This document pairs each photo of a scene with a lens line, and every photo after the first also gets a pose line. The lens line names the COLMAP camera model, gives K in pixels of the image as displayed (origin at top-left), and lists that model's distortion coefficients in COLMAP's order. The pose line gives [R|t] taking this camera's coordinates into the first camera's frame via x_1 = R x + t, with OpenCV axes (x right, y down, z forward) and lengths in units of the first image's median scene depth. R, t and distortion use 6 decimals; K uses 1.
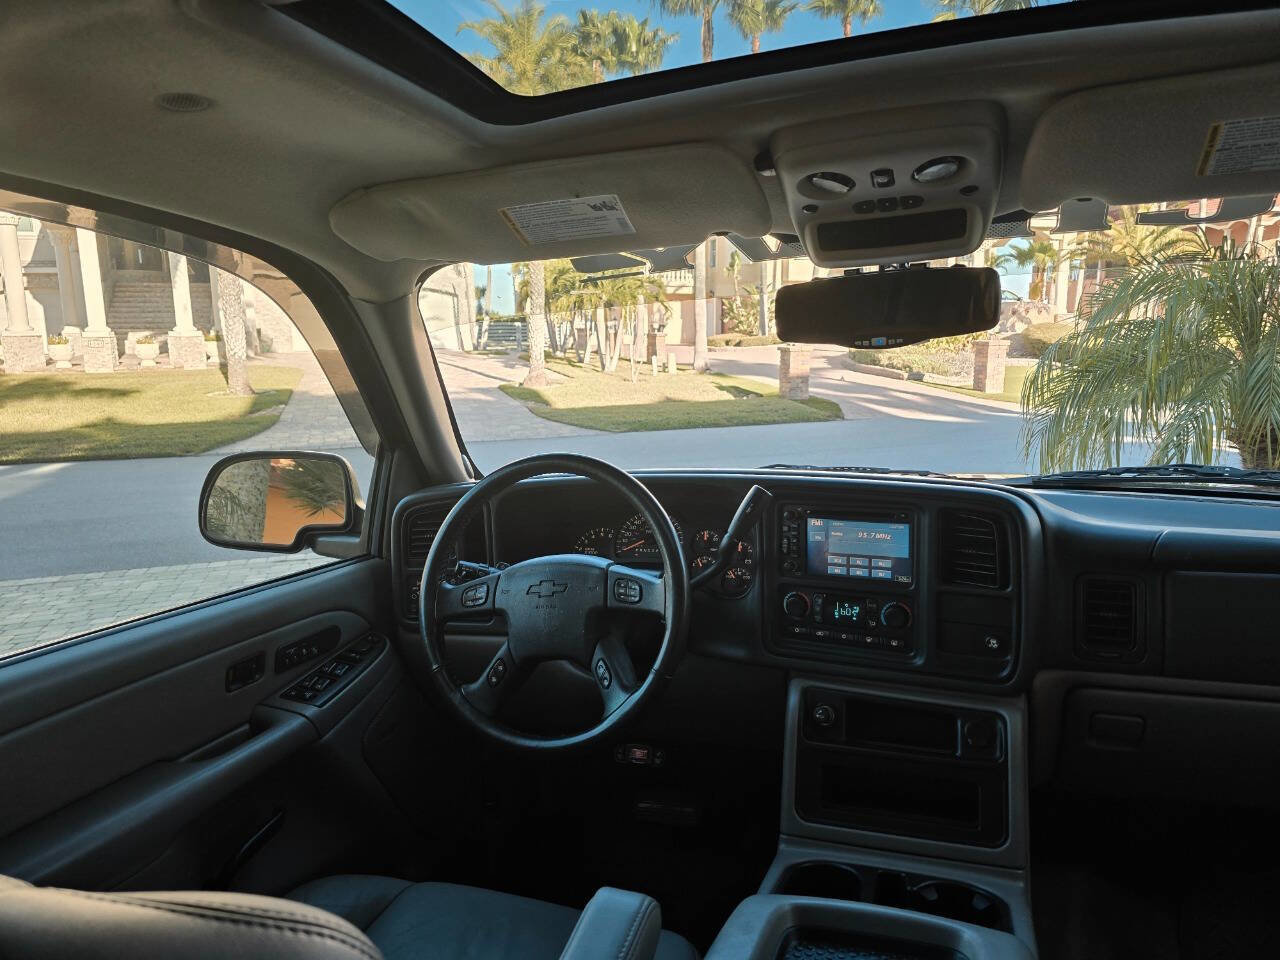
lens RADIAL K [[872.5, 0, 638.1], [0, 872.5, 468.7], [0, 0, 1]] dist [0.058578, -0.043609]
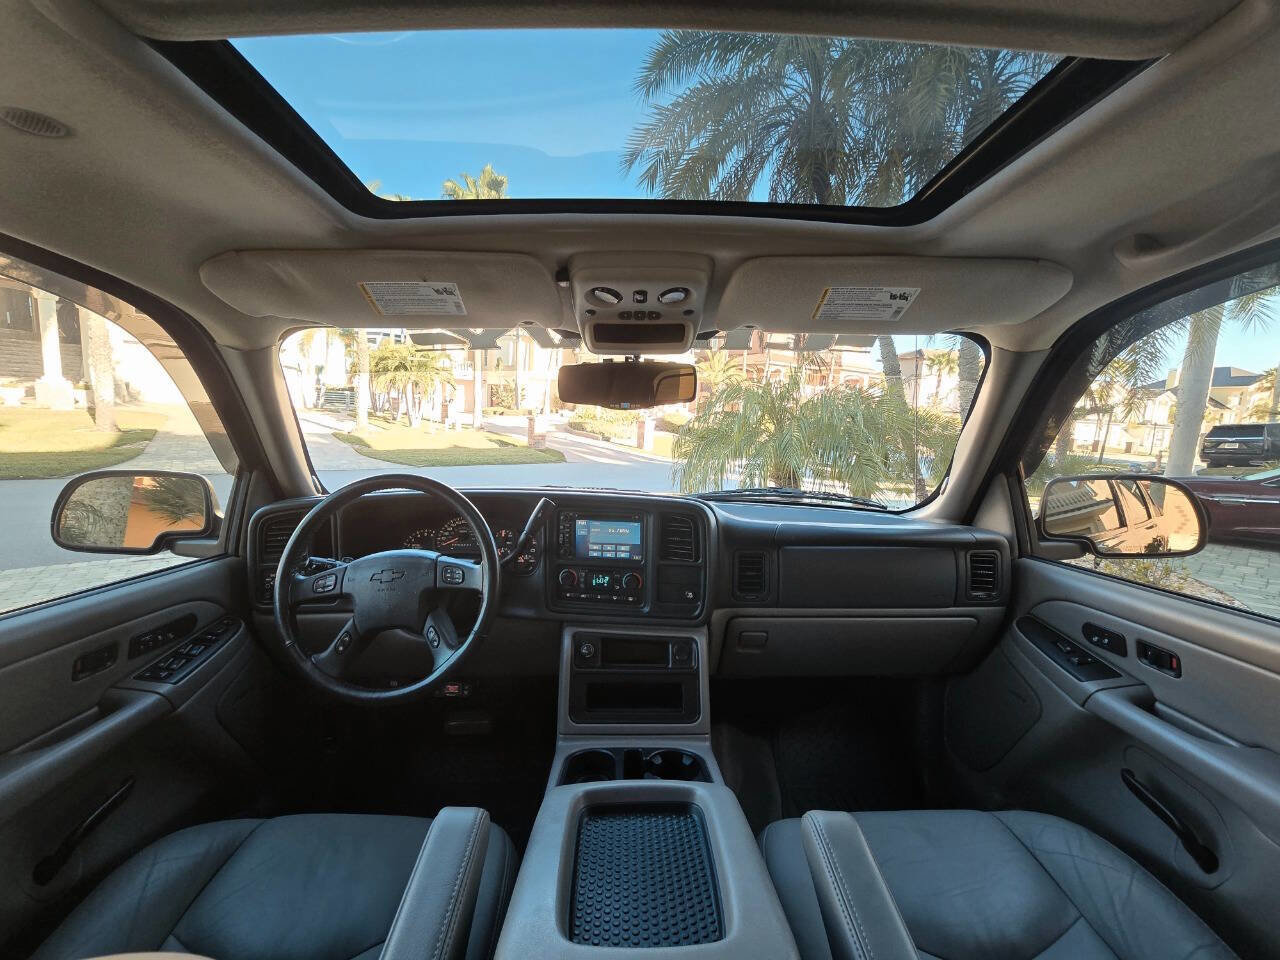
lens RADIAL K [[530.8, 0, 632.6], [0, 530.8, 473.5], [0, 0, 1]] dist [-0.006845, 0.003199]
pose [[0.935775, 0.017185, 0.352178, -0.041545], [-0.005054, 0.999363, -0.035338, 0.008567], [-0.352560, 0.031289, 0.935266, 0.111227]]
